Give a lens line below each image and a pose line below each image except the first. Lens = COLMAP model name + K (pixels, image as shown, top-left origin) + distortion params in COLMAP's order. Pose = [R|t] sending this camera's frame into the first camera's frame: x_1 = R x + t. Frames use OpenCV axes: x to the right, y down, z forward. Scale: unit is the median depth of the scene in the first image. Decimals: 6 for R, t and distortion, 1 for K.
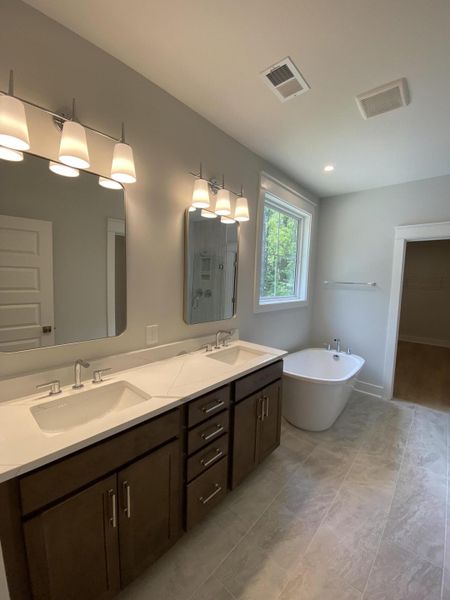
lens RADIAL K [[248.1, 0, 220.9], [0, 248.1, 295.6], [0, 0, 1]] dist [-0.018435, -0.001666]
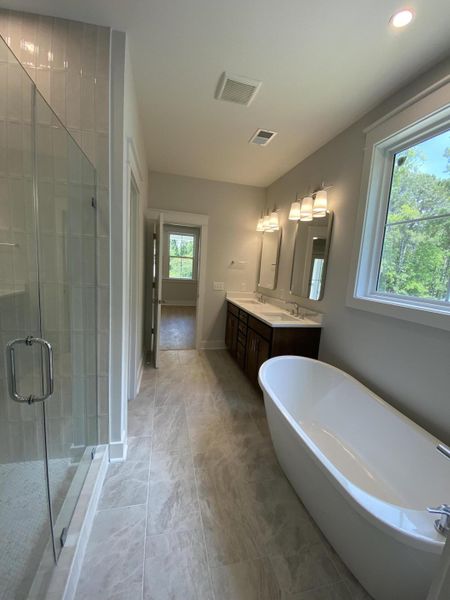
lens RADIAL K [[248.1, 0, 224.8], [0, 248.1, 301.5], [0, 0, 1]] dist [-0.018435, -0.001666]
pose [[-0.556915, 0.049798, -0.829075, 1.597619], [-0.145091, 0.977019, 0.156146, -0.019151], [0.817798, 0.207251, -0.536892, 1.674425]]
